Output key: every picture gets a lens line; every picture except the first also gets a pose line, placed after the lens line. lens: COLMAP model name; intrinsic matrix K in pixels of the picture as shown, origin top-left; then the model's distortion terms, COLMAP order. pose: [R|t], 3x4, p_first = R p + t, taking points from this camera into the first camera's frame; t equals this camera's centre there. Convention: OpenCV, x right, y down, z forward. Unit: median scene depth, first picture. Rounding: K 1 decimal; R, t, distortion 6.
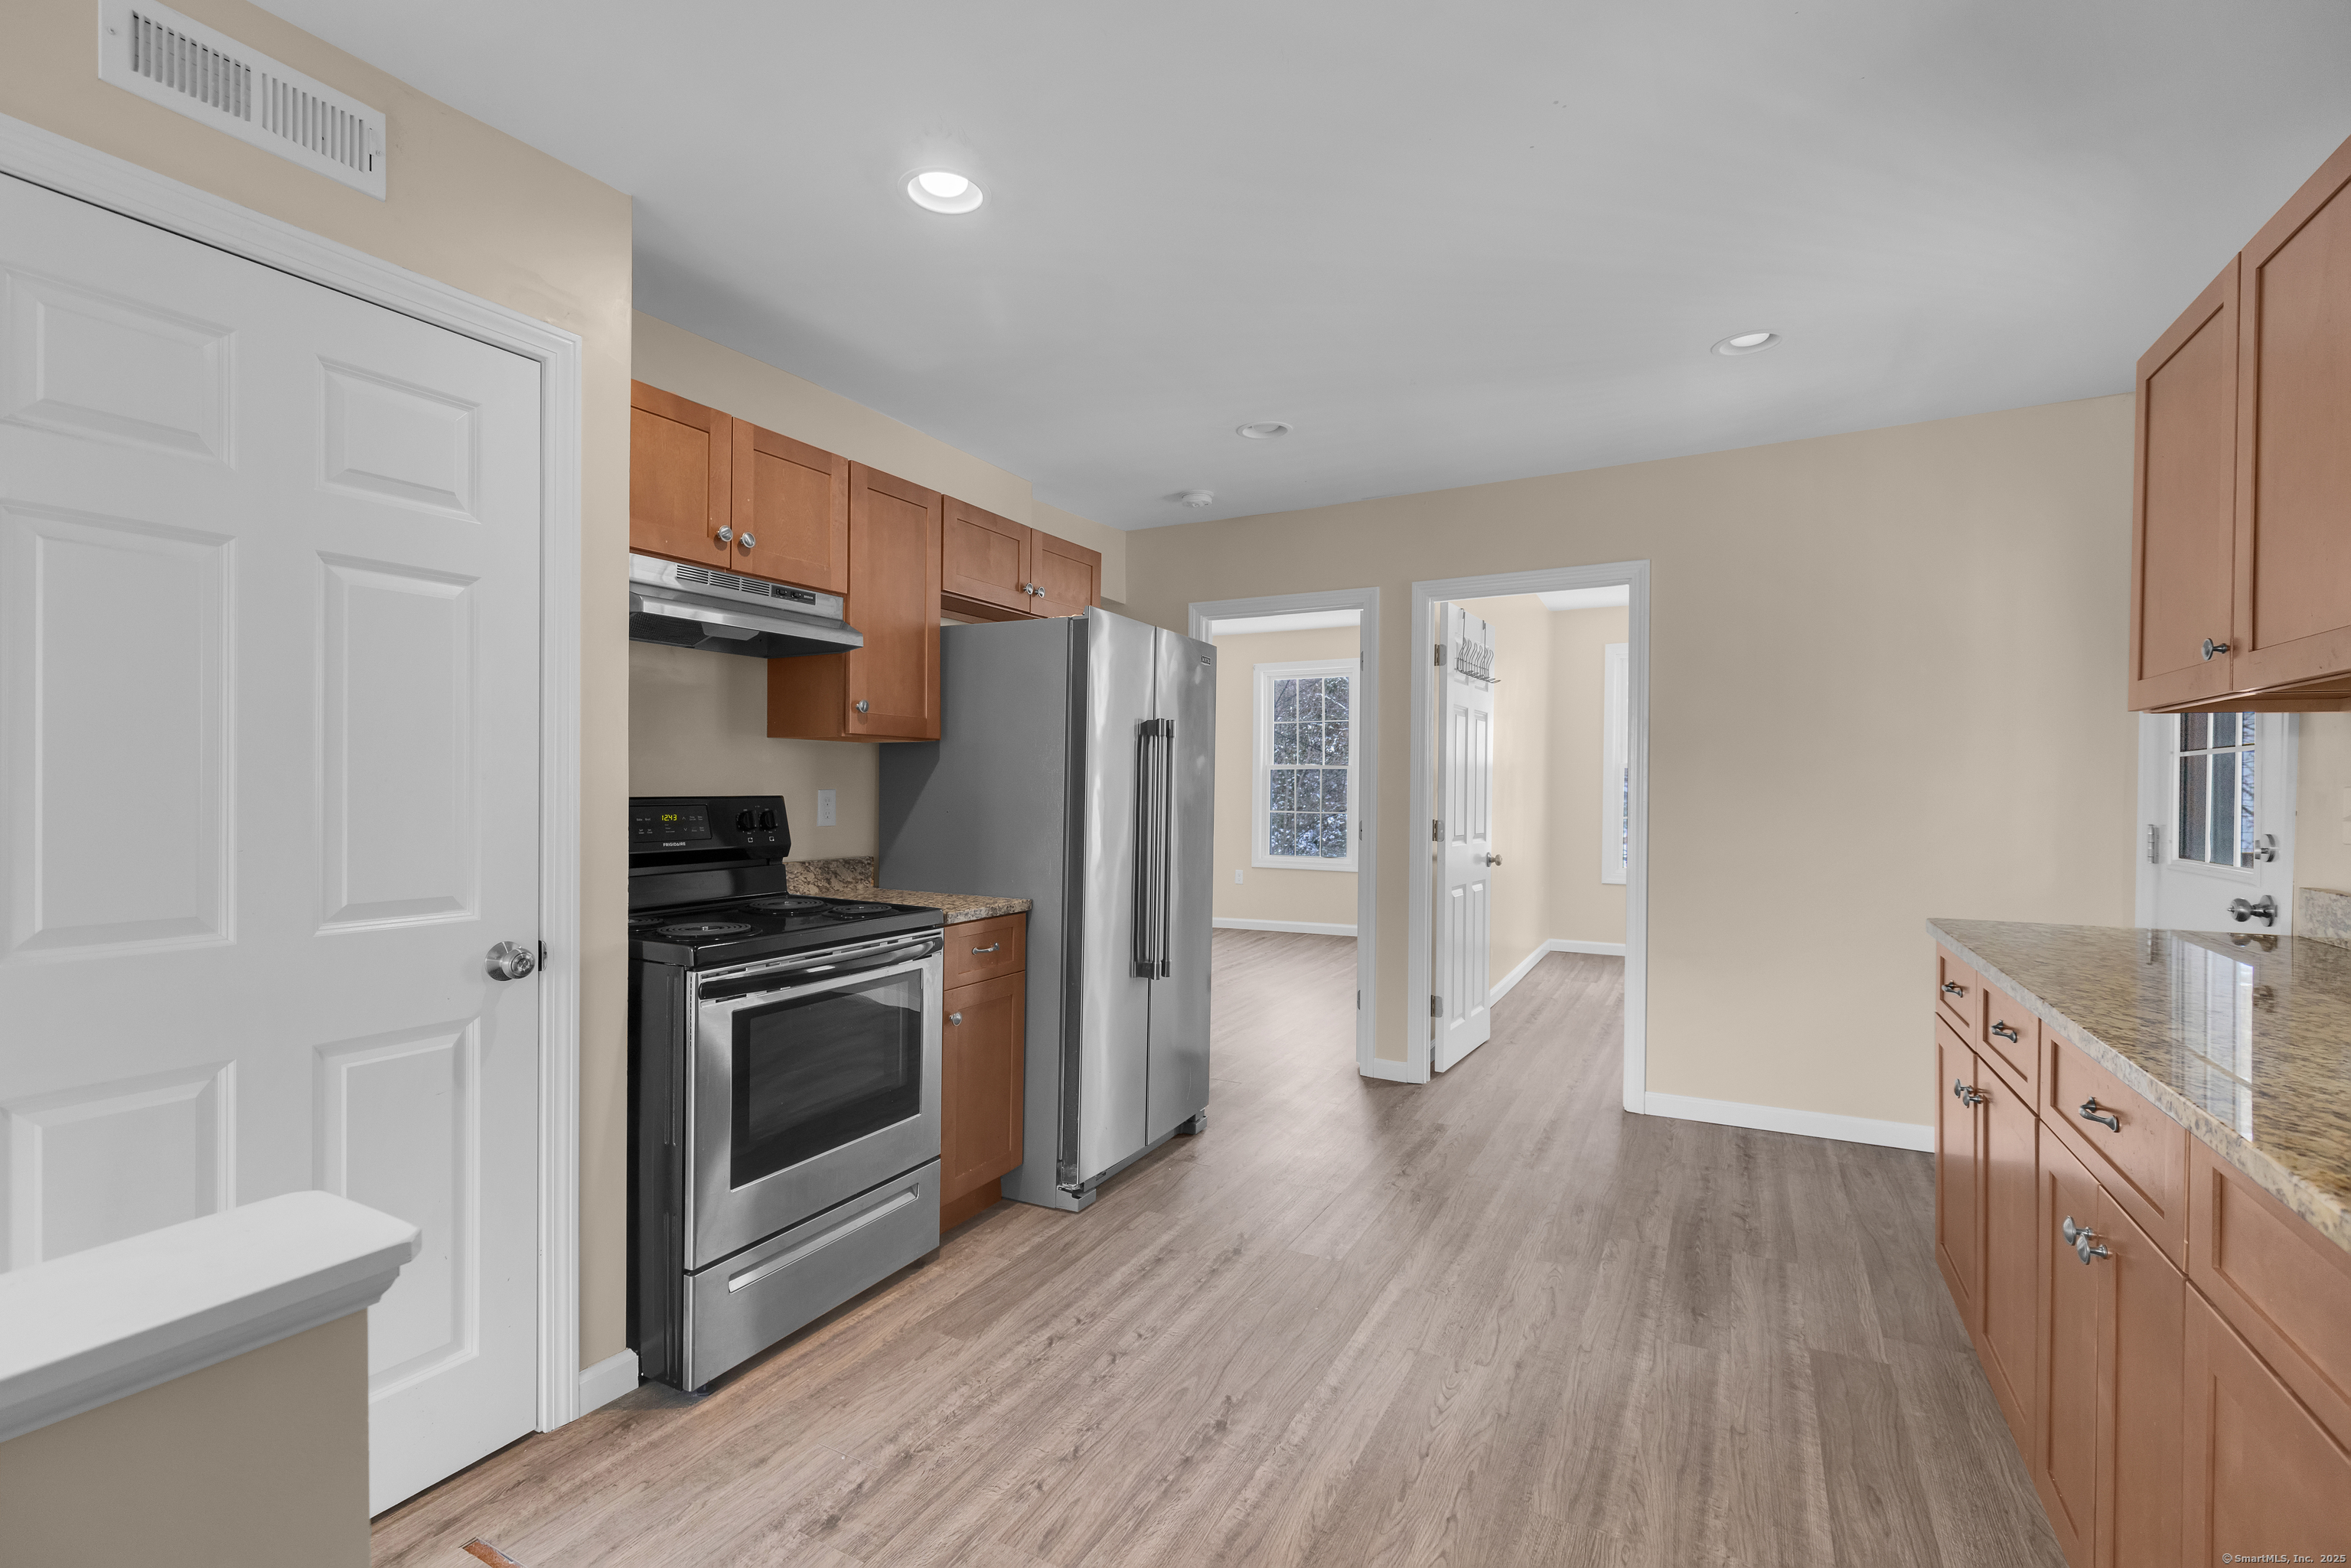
lens RADIAL K [[1045.4, 0, 1169.8], [0, 1045.4, 787.2], [0, 0, 1]] dist [0.000469, 0.000107]
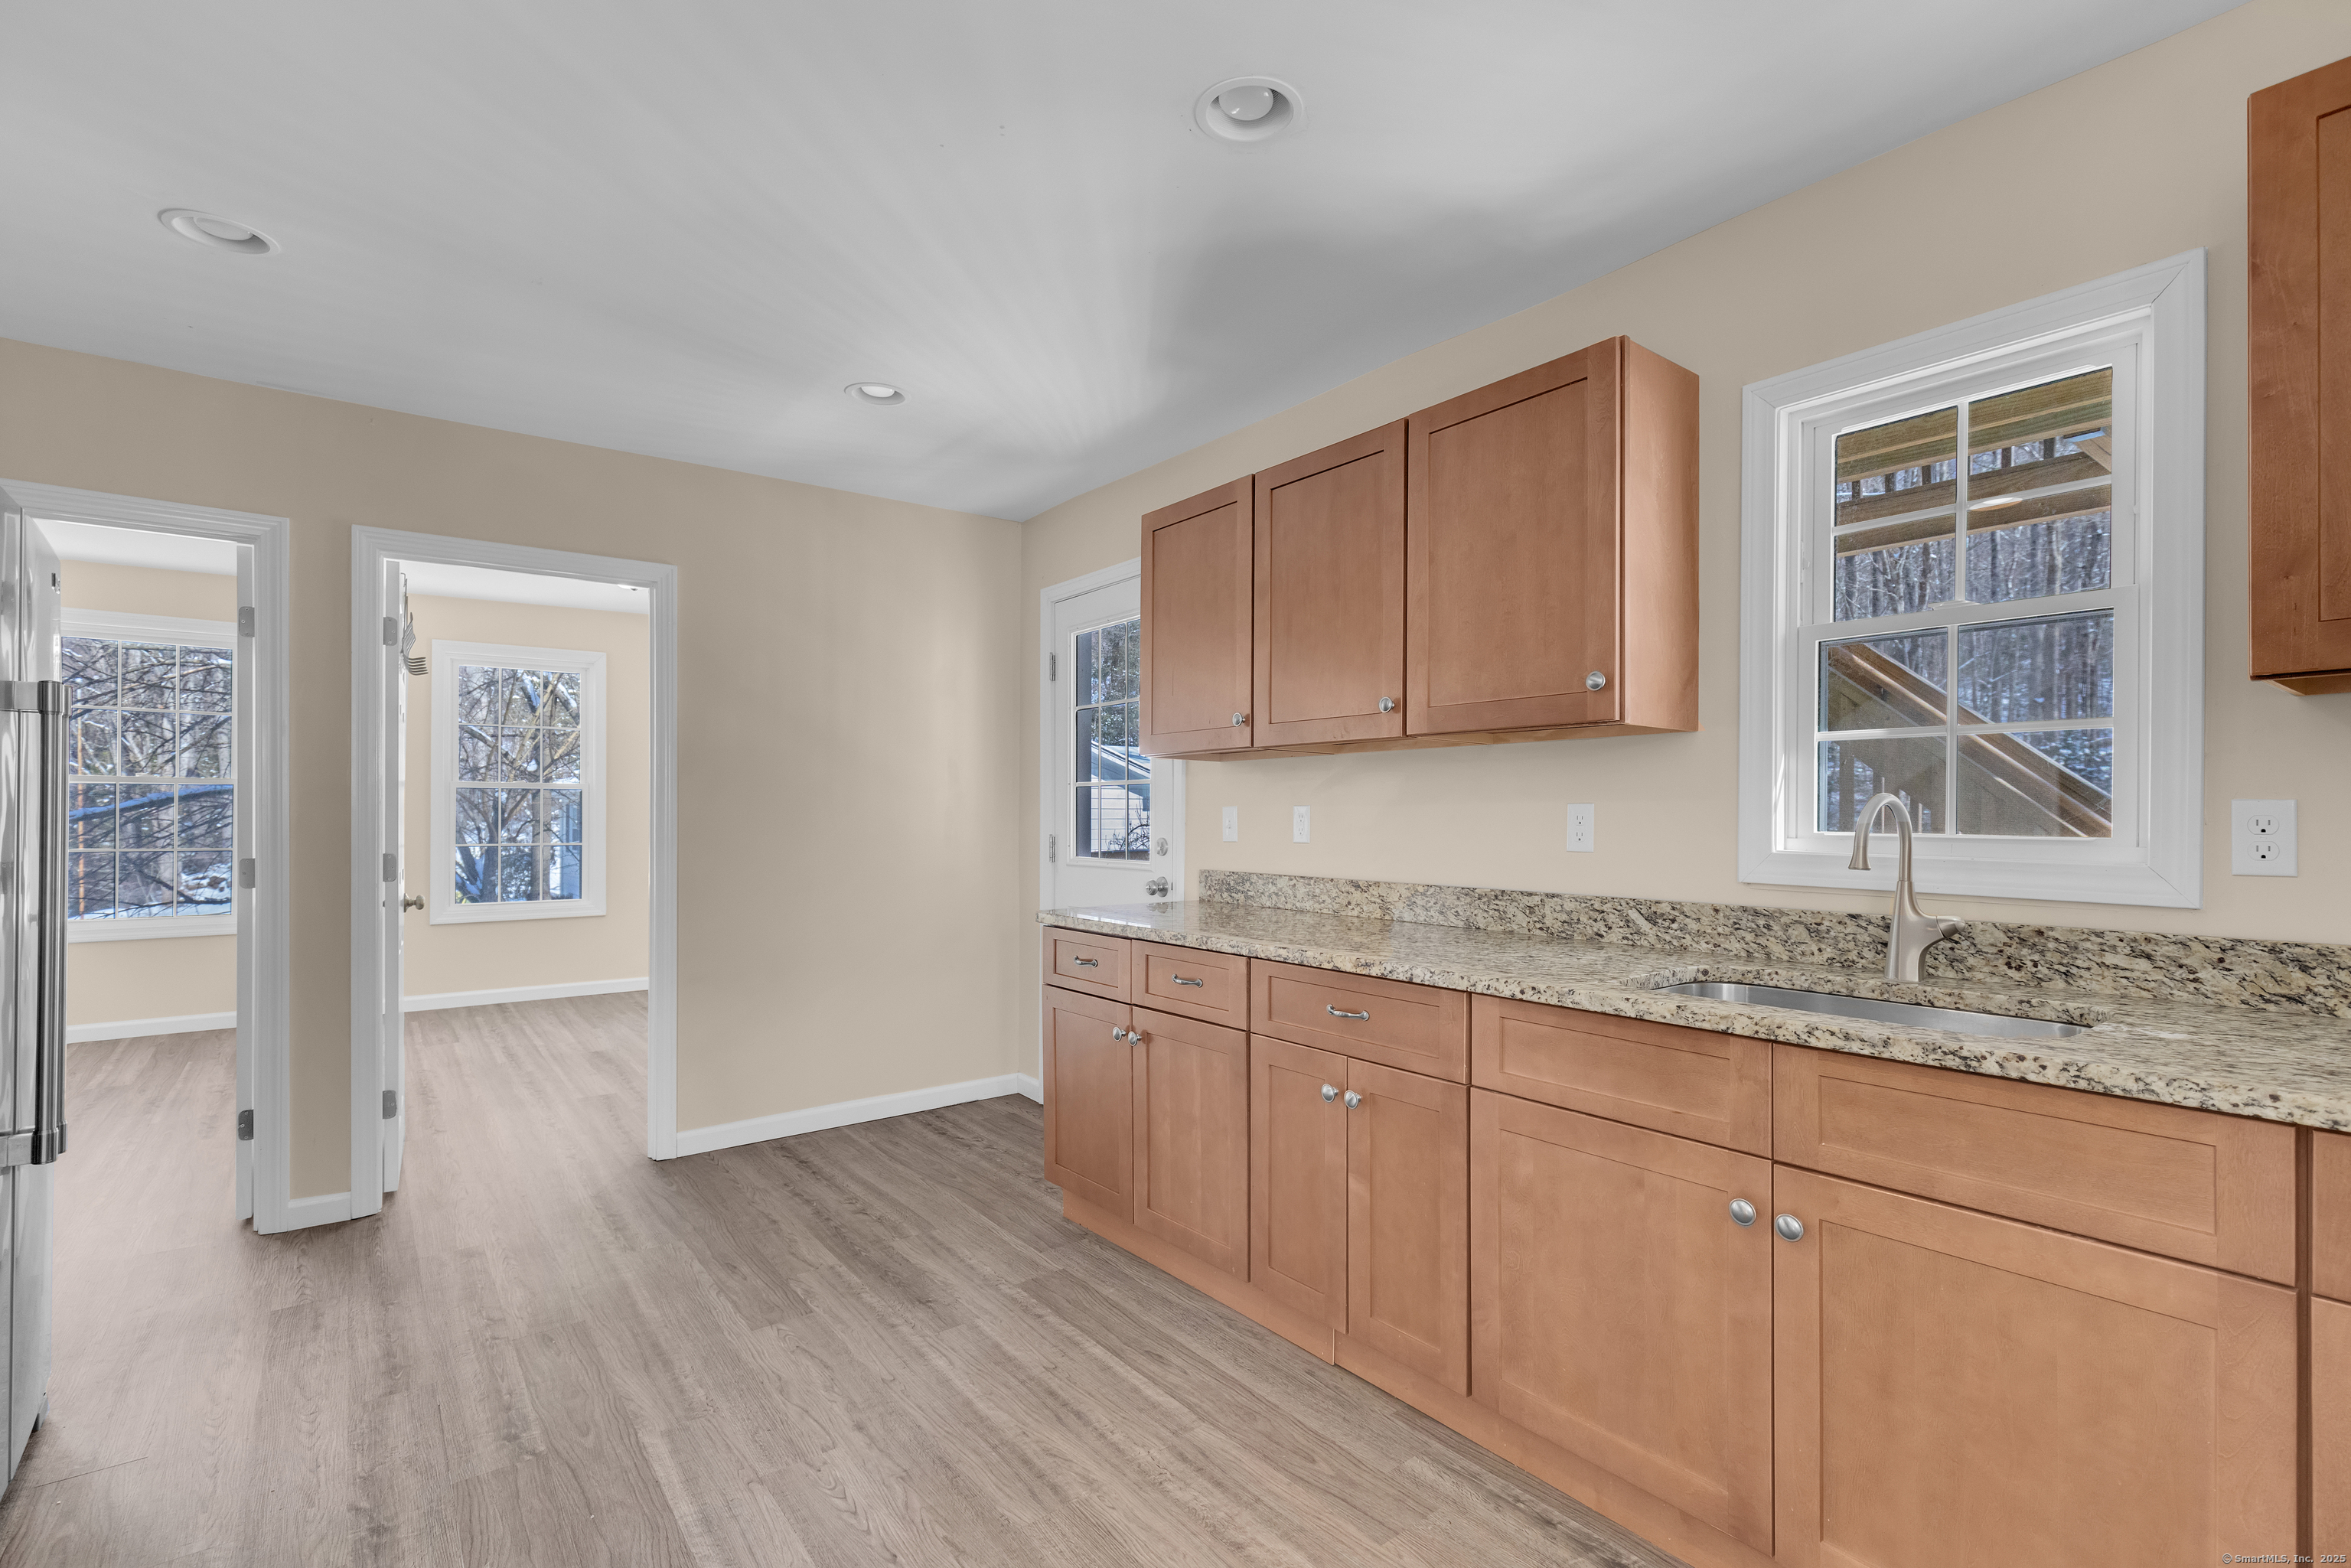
lens RADIAL K [[1067.4, 0, 1181.9], [0, 1067.4, 806.3], [0, 0, 1]] dist [0.002592, 0.000123]
pose [[0.402881, 0.002451, 0.915249, -0.396629], [0.000676, 0.999995, -0.002975, 0.002452], [-0.915252, 0.001817, 0.402878, 0.330550]]
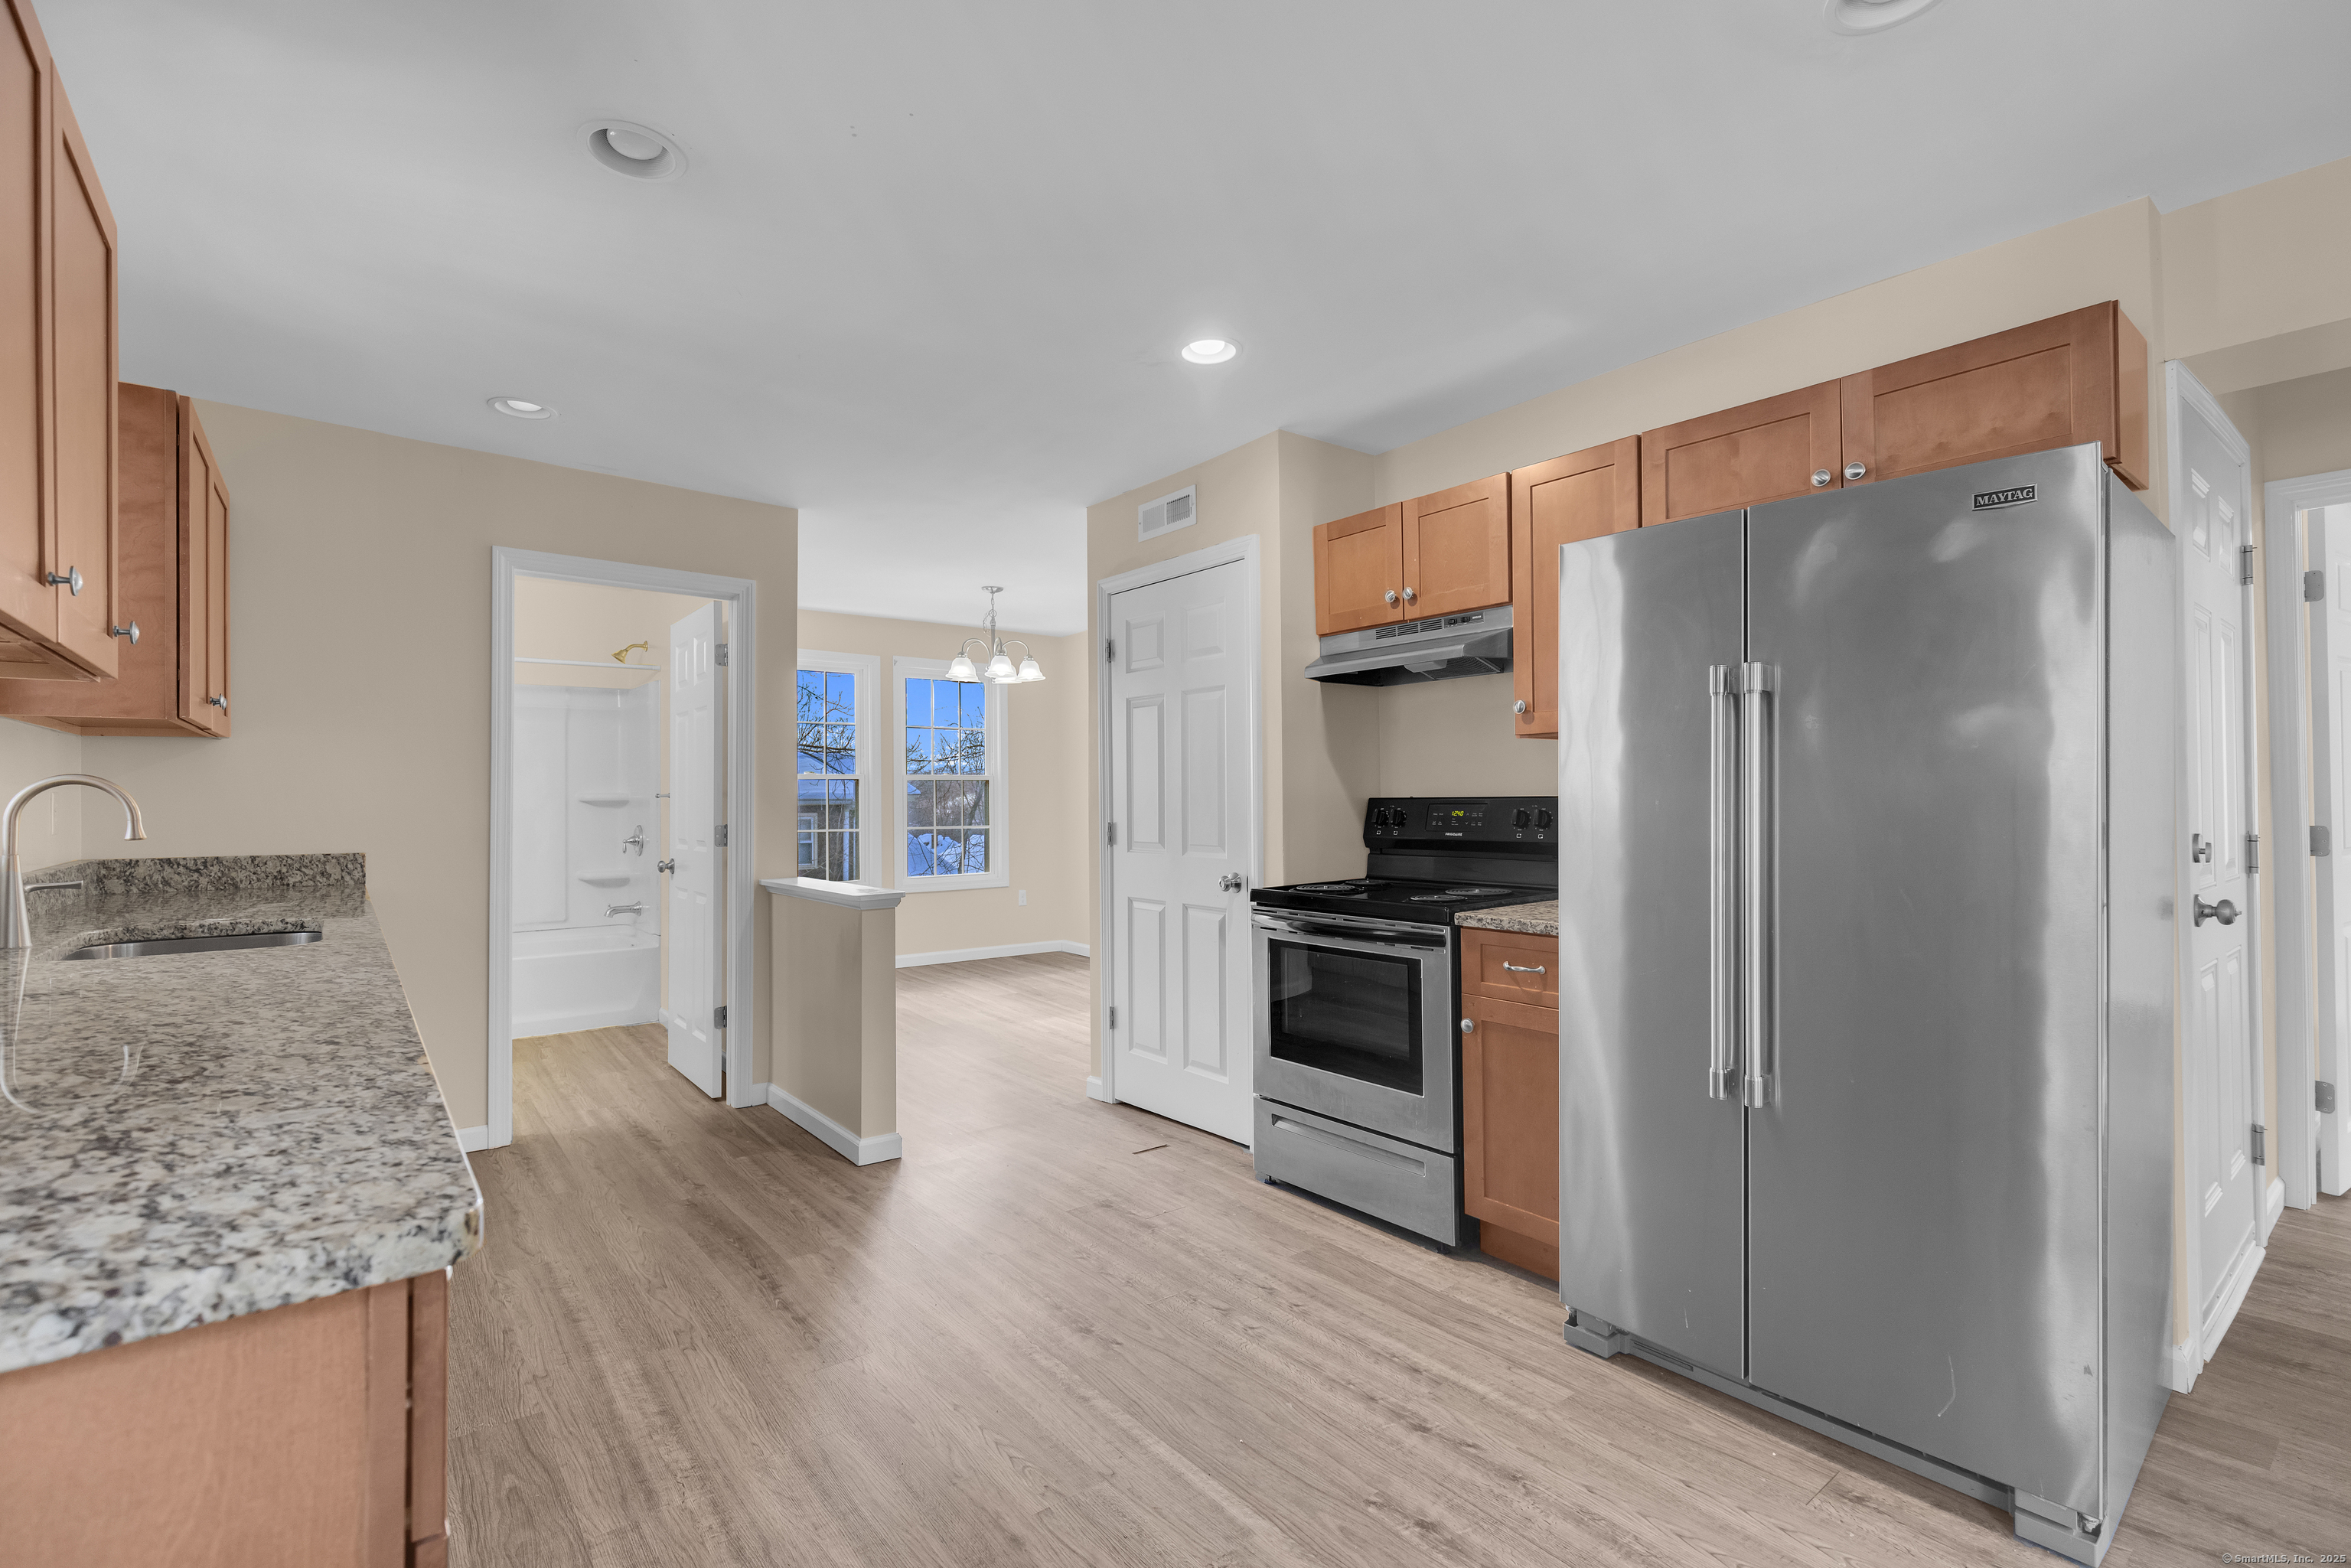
lens RADIAL K [[1059.2, 0, 1175.5], [0, 1059.2, 784.0], [0, 0, 1]] dist [0.004943, 0.000336]
pose [[-0.388246, -0.015659, -0.921423, 0.943986], [0.003307, 0.999826, -0.018384, 0.017380], [0.921550, -0.010185, -0.388126, 1.322626]]
